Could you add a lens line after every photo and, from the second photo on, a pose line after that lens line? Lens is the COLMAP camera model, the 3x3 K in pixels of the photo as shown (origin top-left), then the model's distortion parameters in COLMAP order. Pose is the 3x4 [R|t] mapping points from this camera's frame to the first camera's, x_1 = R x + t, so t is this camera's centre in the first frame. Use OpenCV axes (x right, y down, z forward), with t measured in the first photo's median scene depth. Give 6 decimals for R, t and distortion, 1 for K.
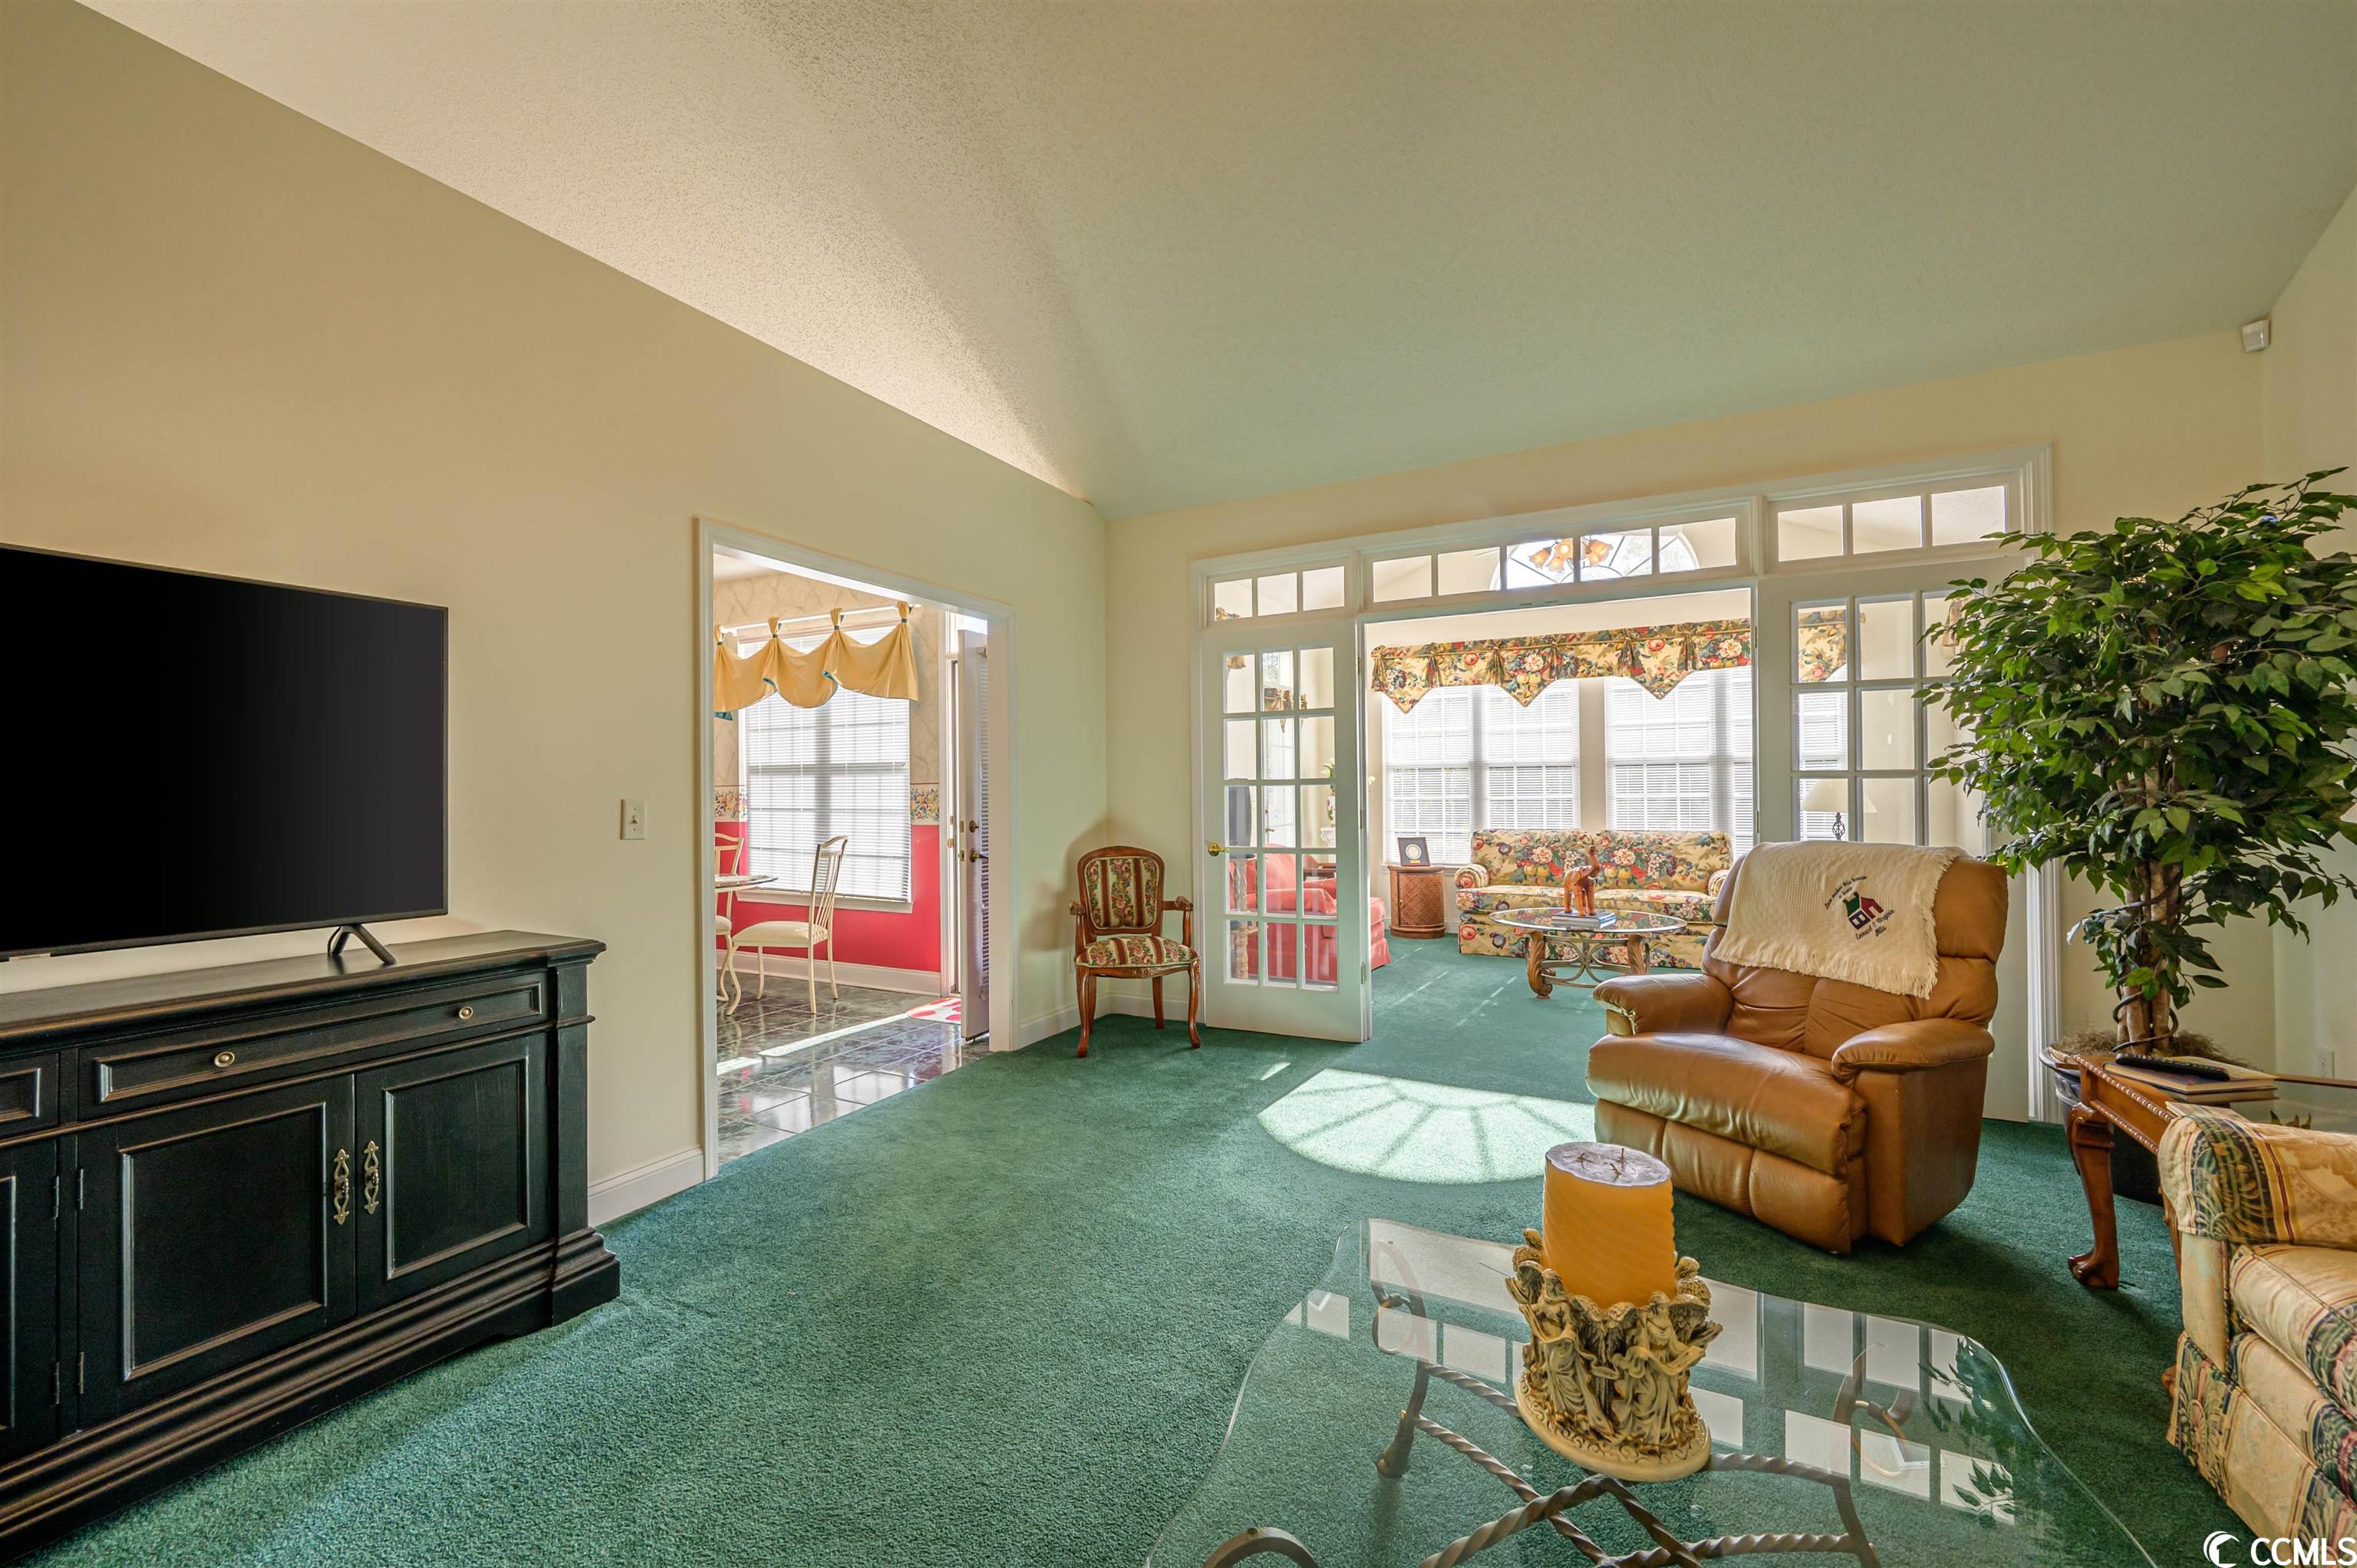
lens RADIAL K [[930.7, 0, 1180.0], [0, 930.7, 786.0], [0, 0, 1]] dist [0.000588, -0.000063]
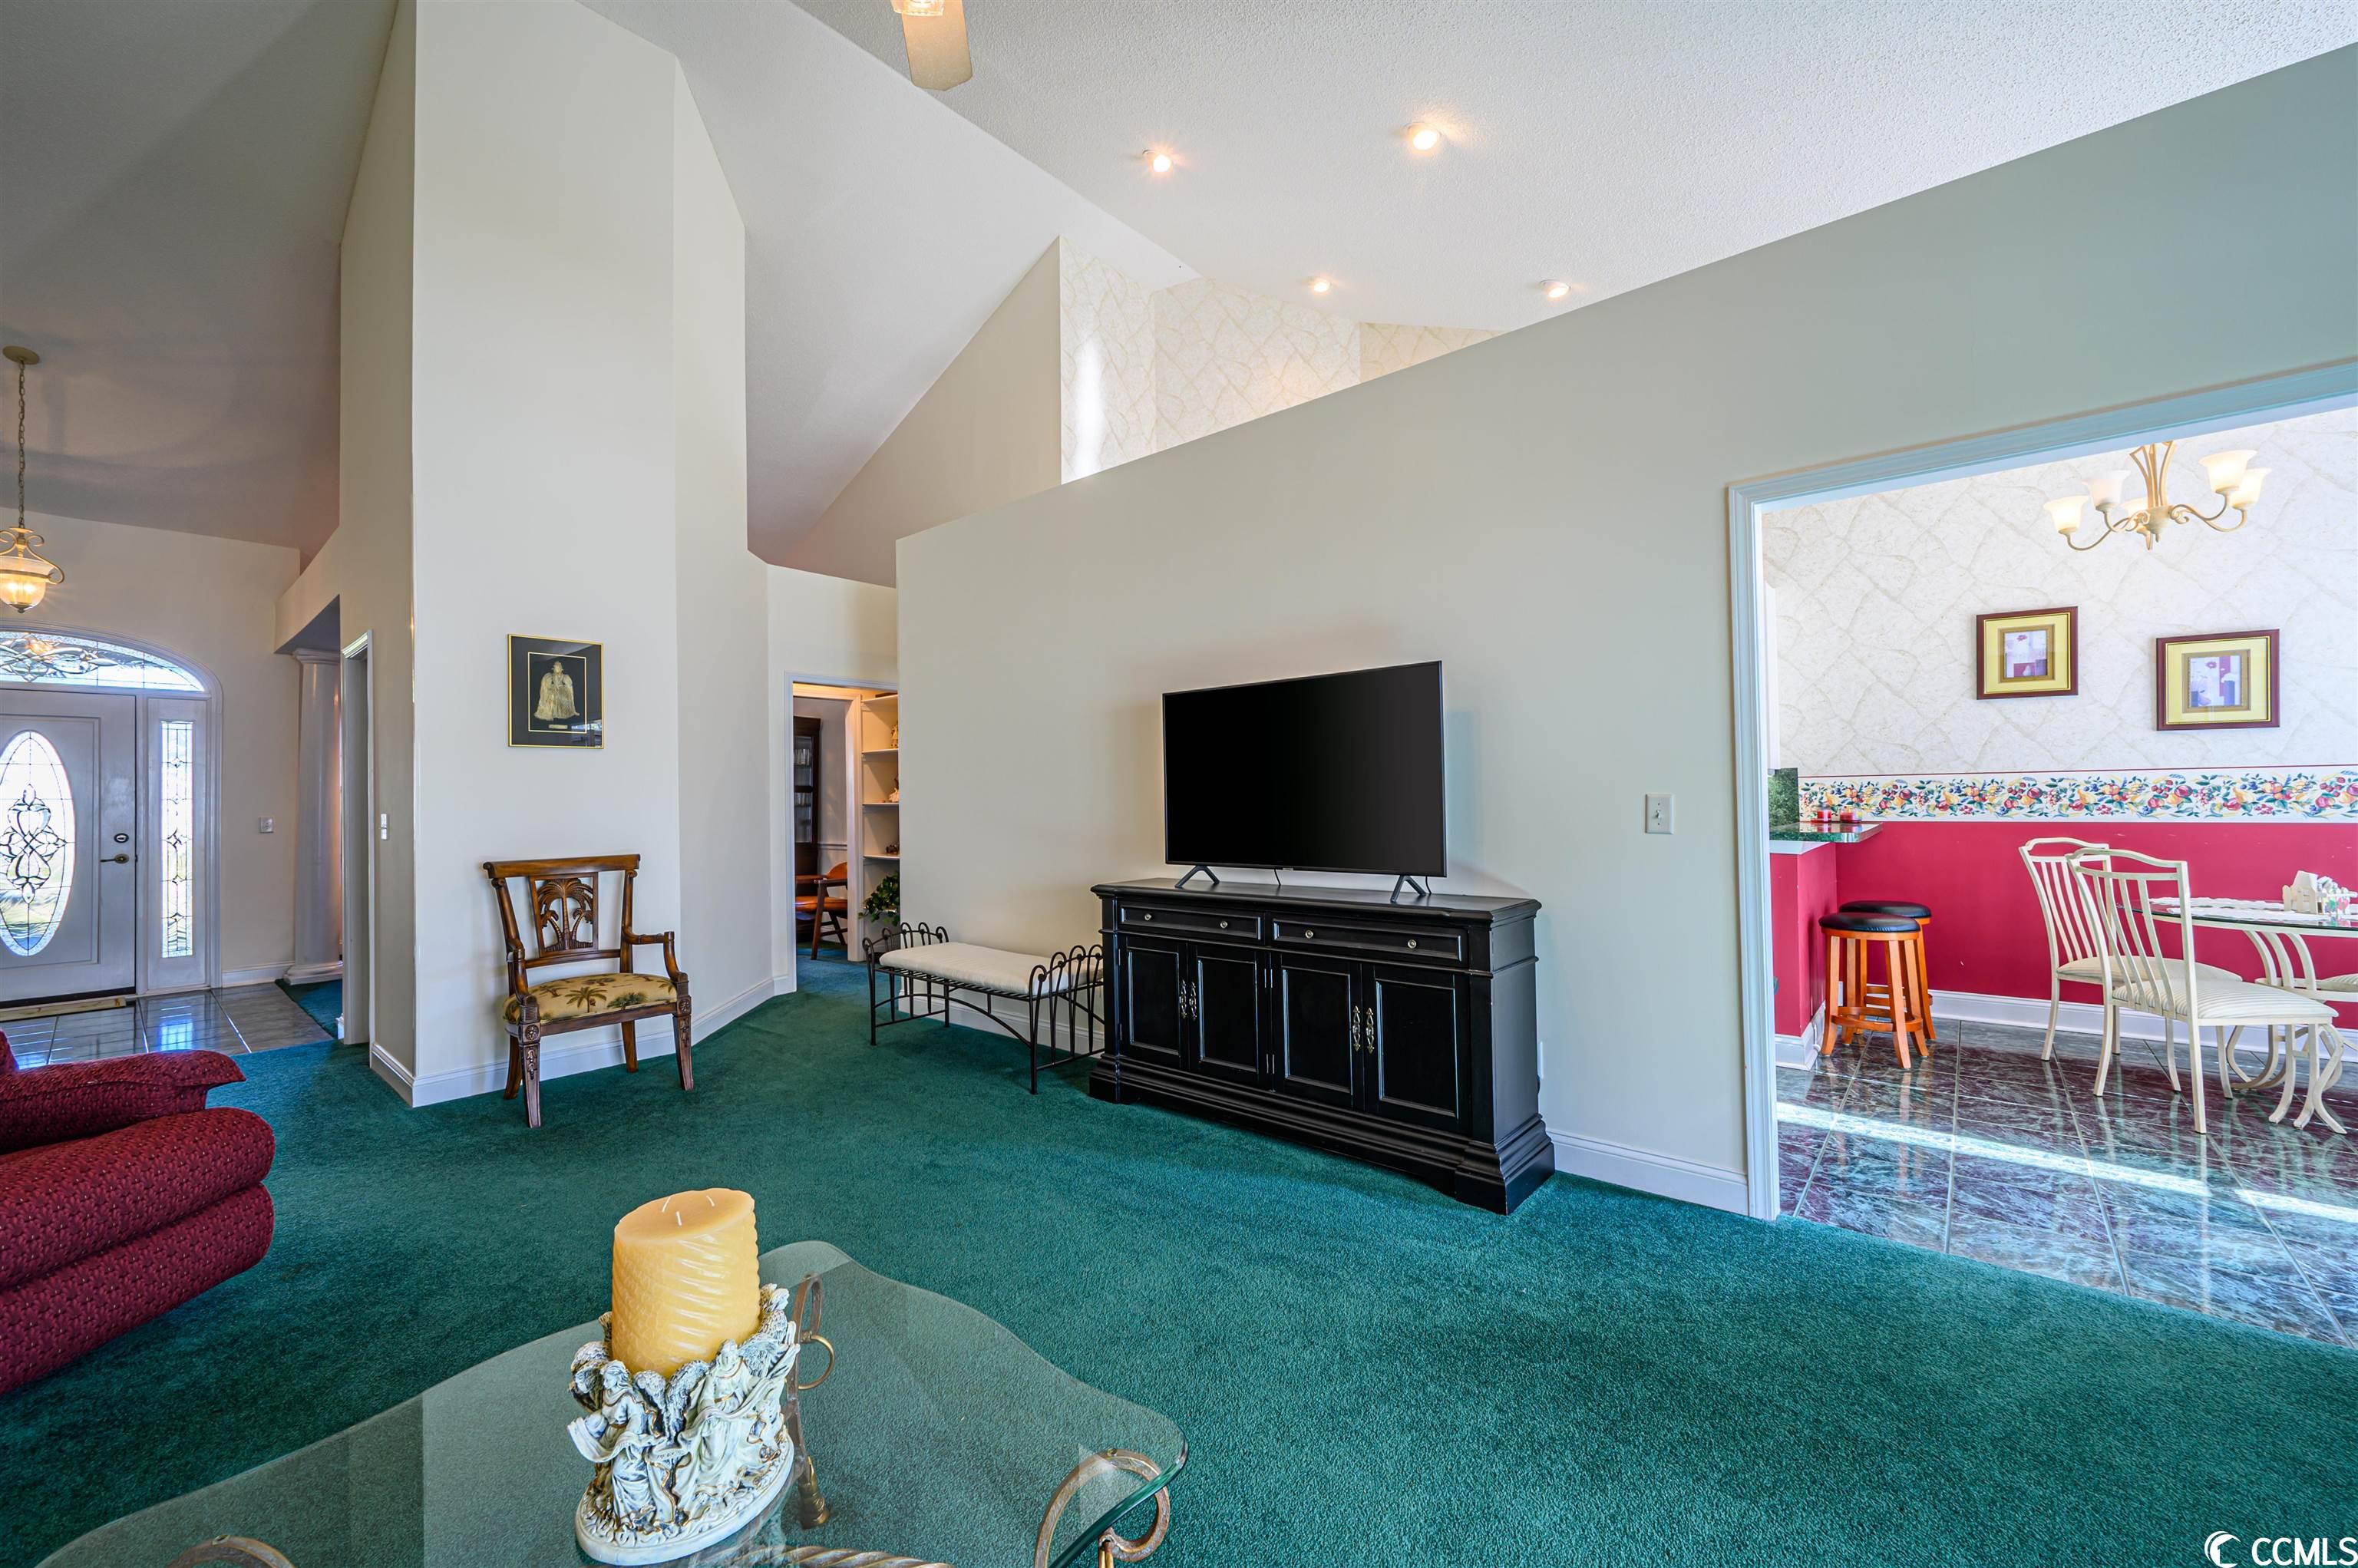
lens RADIAL K [[931.2, 0, 1181.1], [0, 931.2, 781.2], [0, 0, 1]] dist [0.000588, -0.000063]
pose [[-0.244657, 0.005373, -0.969595, 0.721378], [0.028801, 0.999584, -0.001728, -0.017624], [0.969182, -0.028348, -0.244709, 1.013640]]
